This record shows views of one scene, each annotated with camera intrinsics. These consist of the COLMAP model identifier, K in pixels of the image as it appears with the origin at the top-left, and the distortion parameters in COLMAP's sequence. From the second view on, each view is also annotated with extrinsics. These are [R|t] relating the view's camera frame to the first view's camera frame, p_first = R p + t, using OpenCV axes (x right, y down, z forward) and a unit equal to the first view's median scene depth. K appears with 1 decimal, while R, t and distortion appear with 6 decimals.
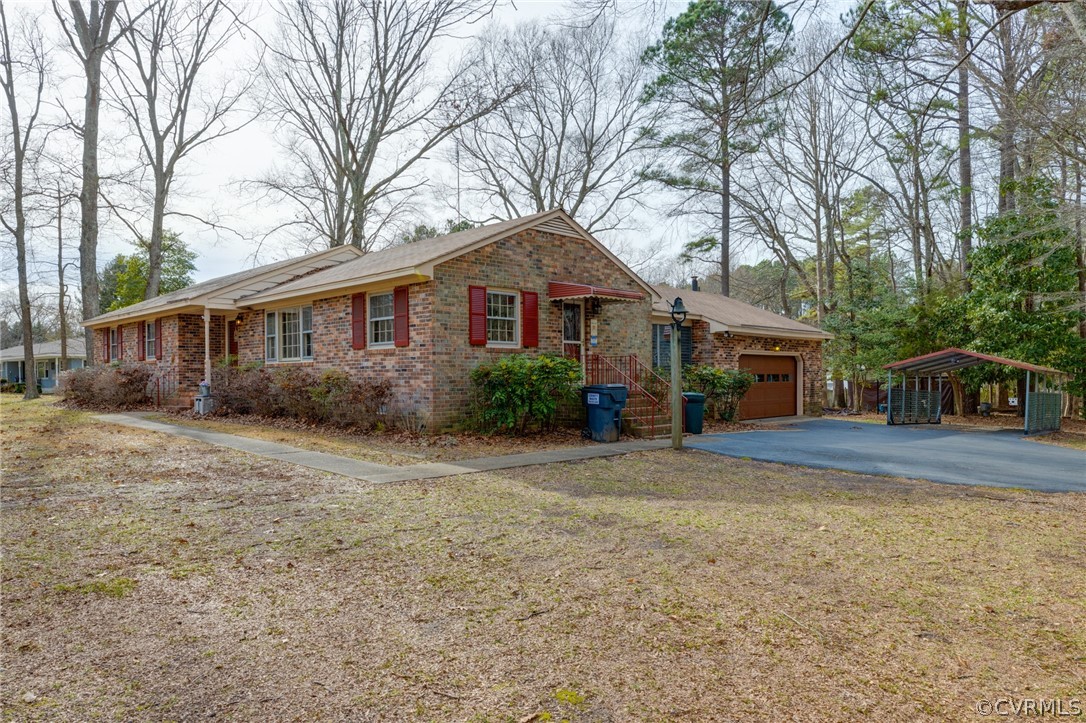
lens RADIAL K [[651.9, 0, 543.0], [0, 651.9, 361.5], [0, 0, 1]] dist [0.000770, 0.000066]
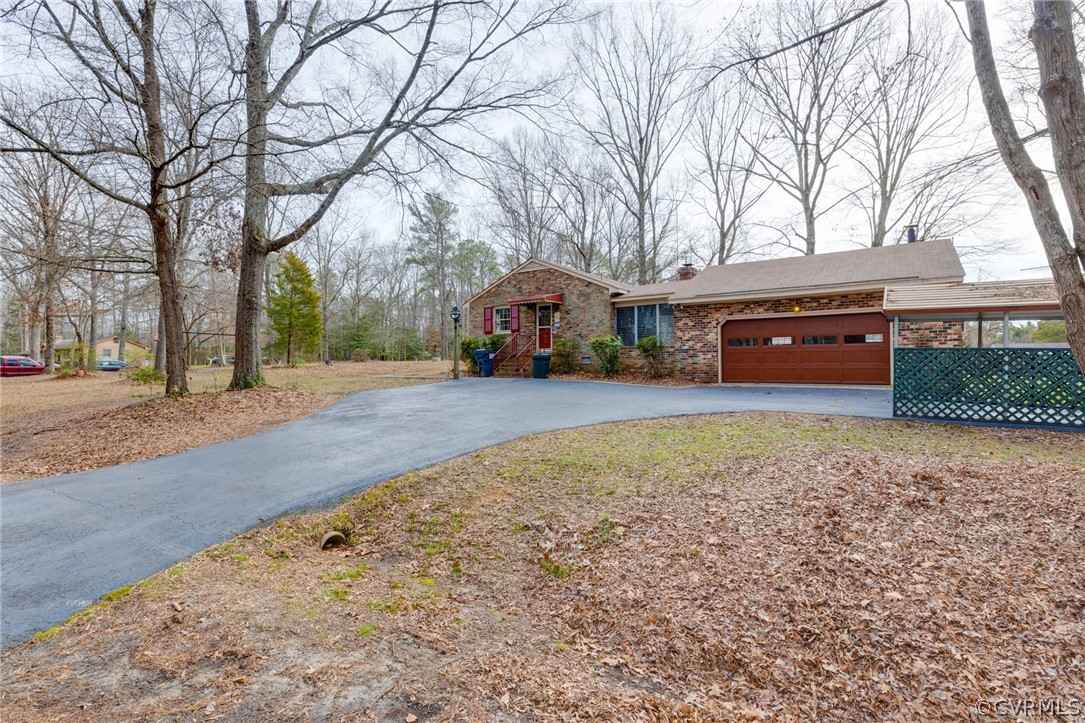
lens RADIAL K [[515.1, 0, 542.5], [0, 515.1, 361.5], [0, 0, 1]] dist [-0.003065, -0.000002]
pose [[0.165308, -0.008236, -0.986208, 1.368632], [0.019239, 0.999802, -0.005125, 0.068752], [0.986054, -0.018127, 0.165434, 0.714312]]
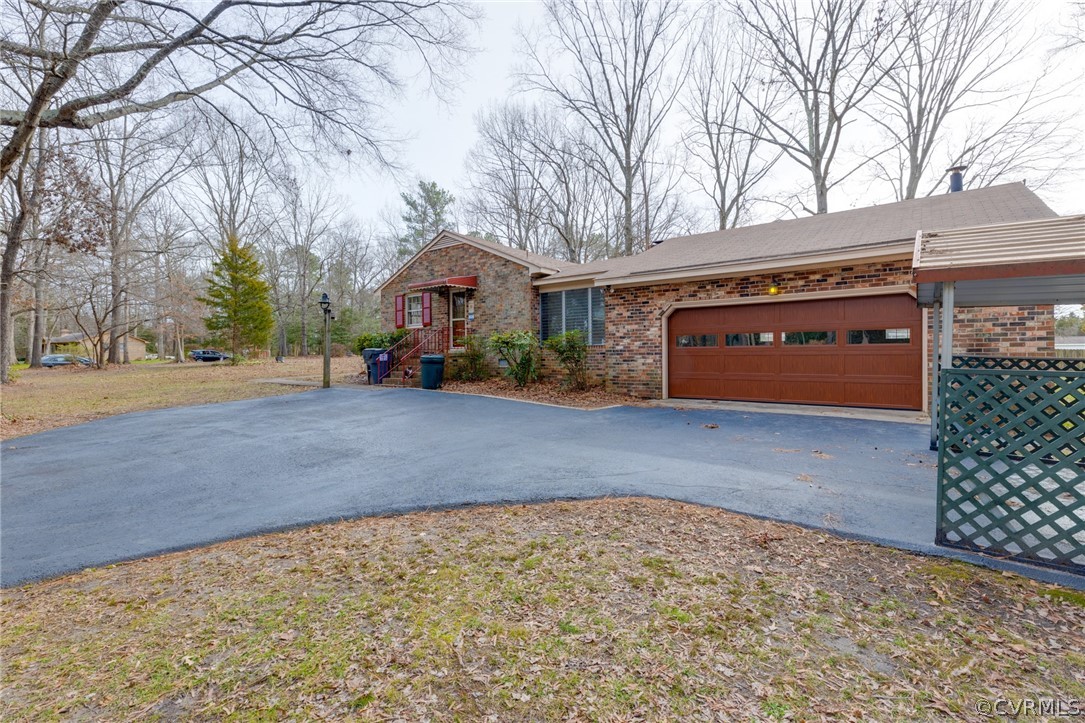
lens RADIAL K [[493.3, 0, 542.5], [0, 493.3, 361.5], [0, 0, 1]] dist [0.003890, -0.000026]
pose [[0.111903, 0.008395, -0.993684, 1.062299], [0.017617, 0.999790, 0.010430, 0.050139], [0.993563, -0.018673, 0.111732, 0.999967]]
